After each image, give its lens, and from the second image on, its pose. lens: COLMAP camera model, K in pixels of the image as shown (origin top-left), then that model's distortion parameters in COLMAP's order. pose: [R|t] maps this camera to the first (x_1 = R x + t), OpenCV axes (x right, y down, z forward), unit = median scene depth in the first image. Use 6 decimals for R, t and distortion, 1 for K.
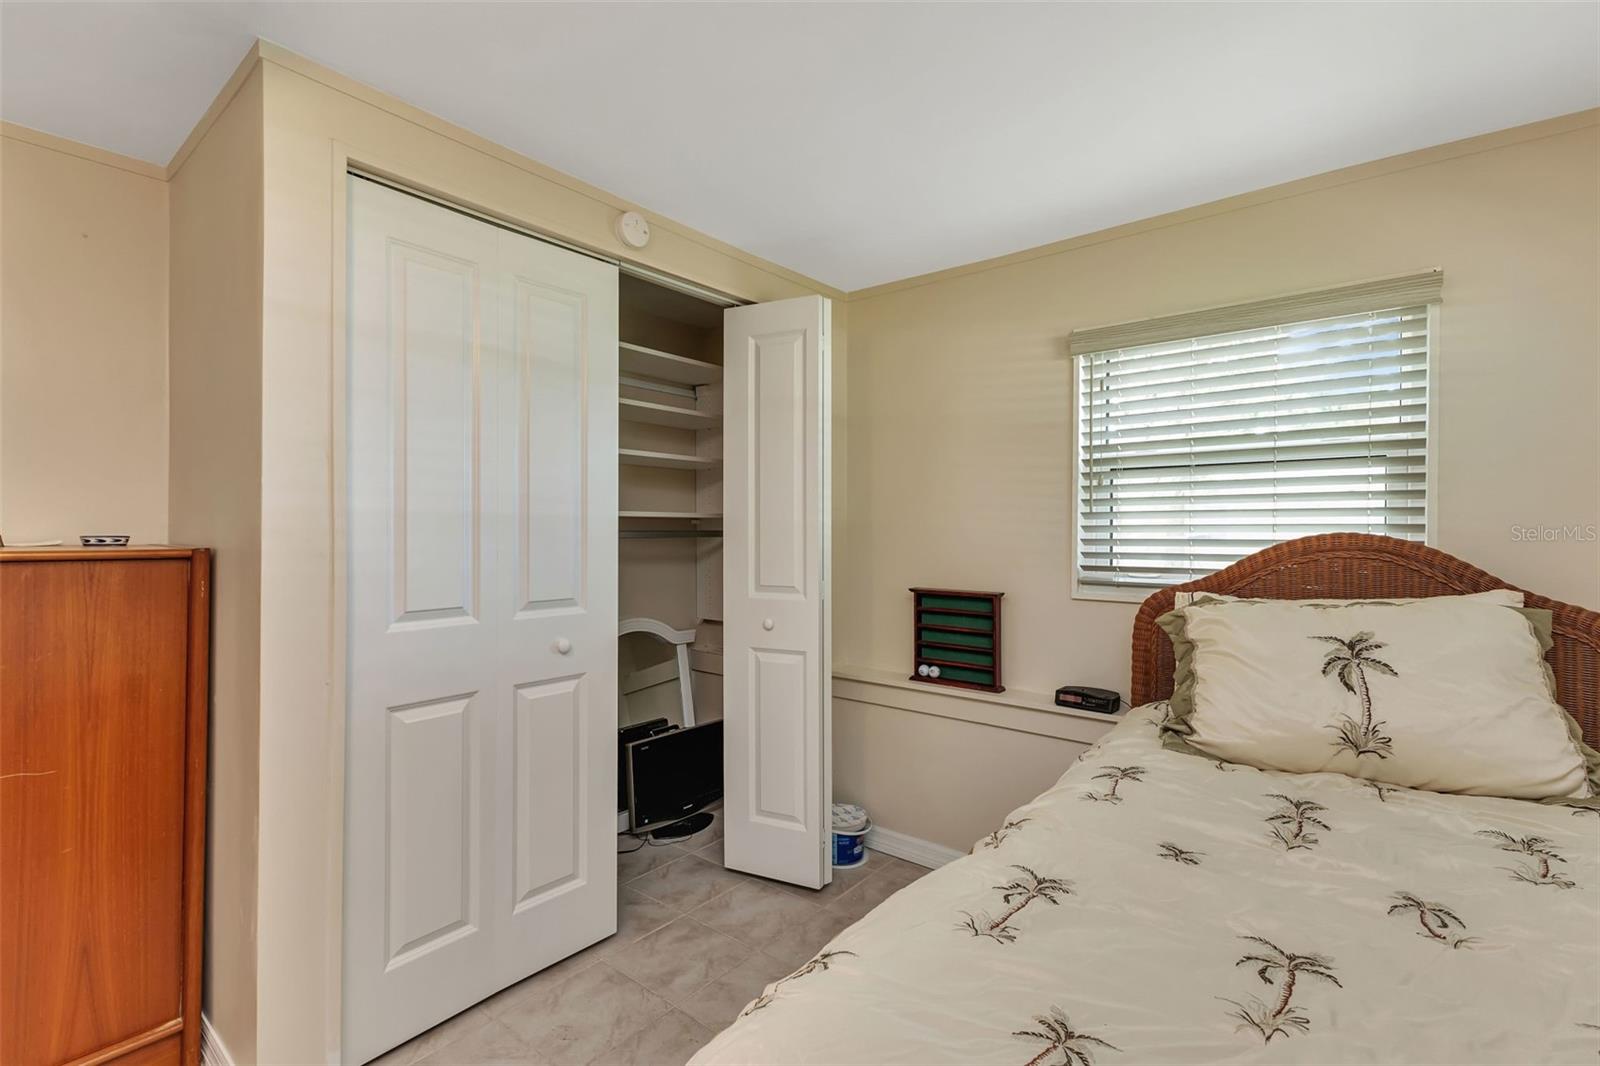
lens RADIAL K [[723.9, 0, 800.0], [0, 723.9, 533.0], [0, 0, 1]] dist [0.010671, -0.000426]
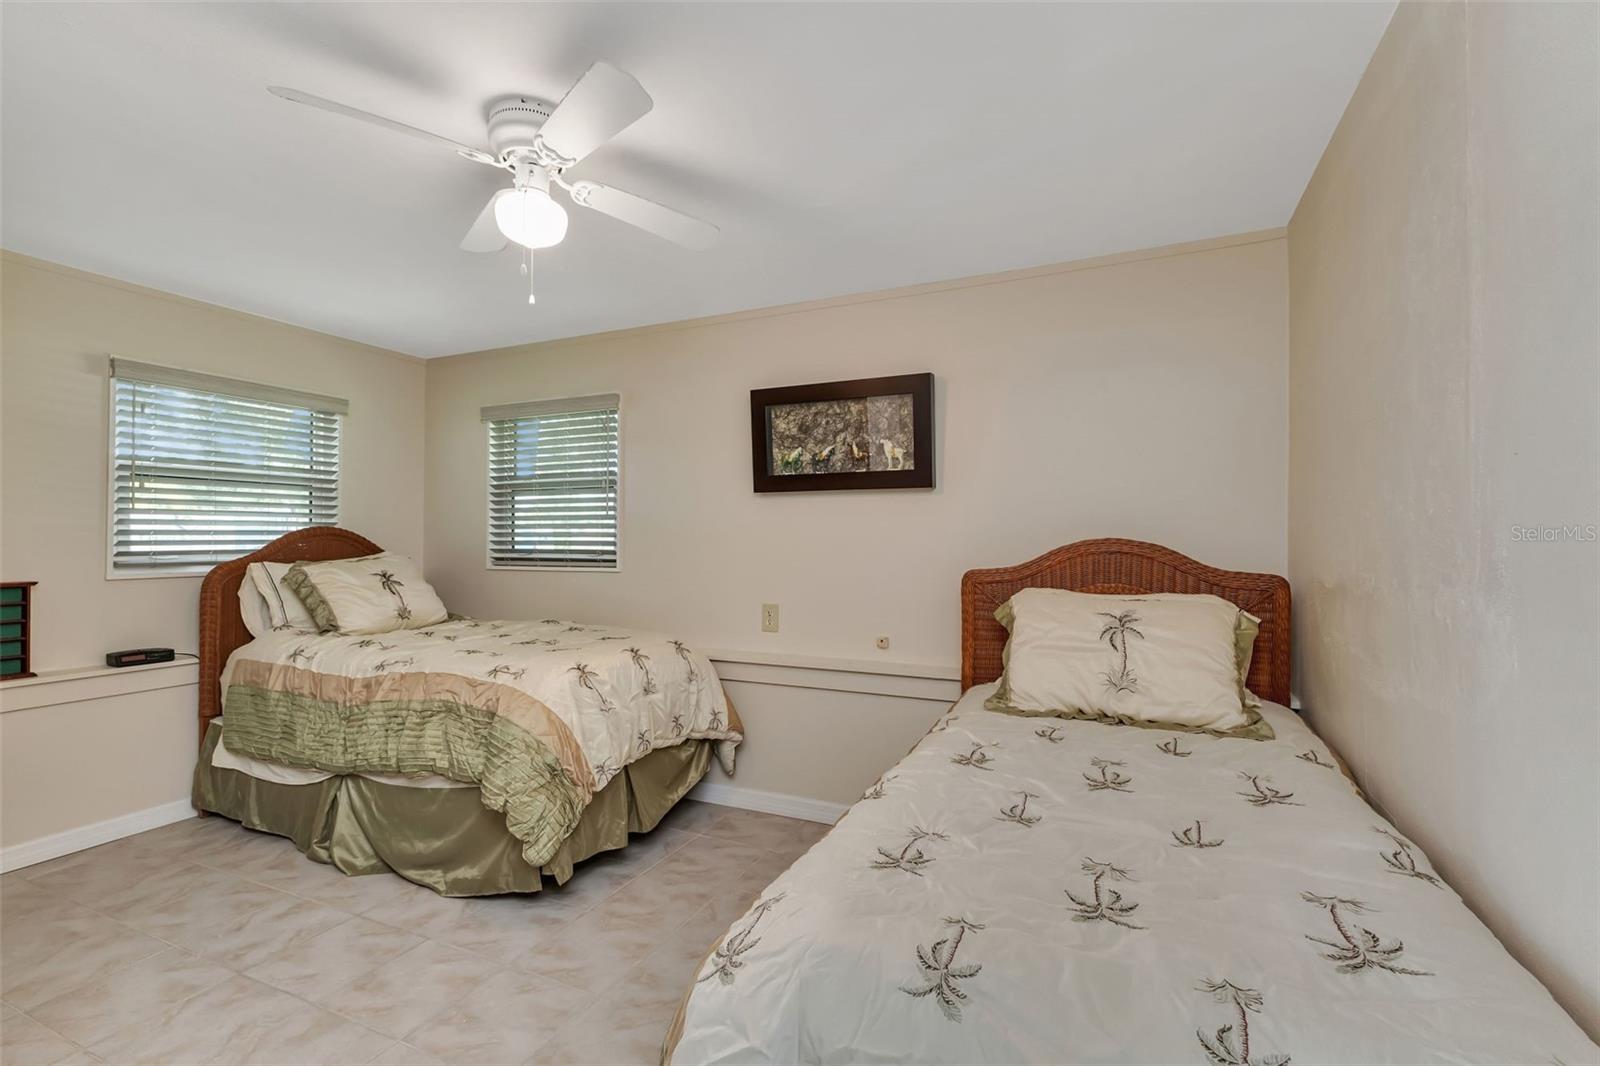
lens RADIAL K [[723.9, 0, 800.0], [0, 723.9, 533.0], [0, 0, 1]] dist [0.010671, -0.000426]
pose [[-0.247583, 0.004154, 0.968858, -1.138258], [-0.000231, 0.999991, -0.004347, 0.018668], [-0.968867, -0.001300, -0.247580, 0.208616]]
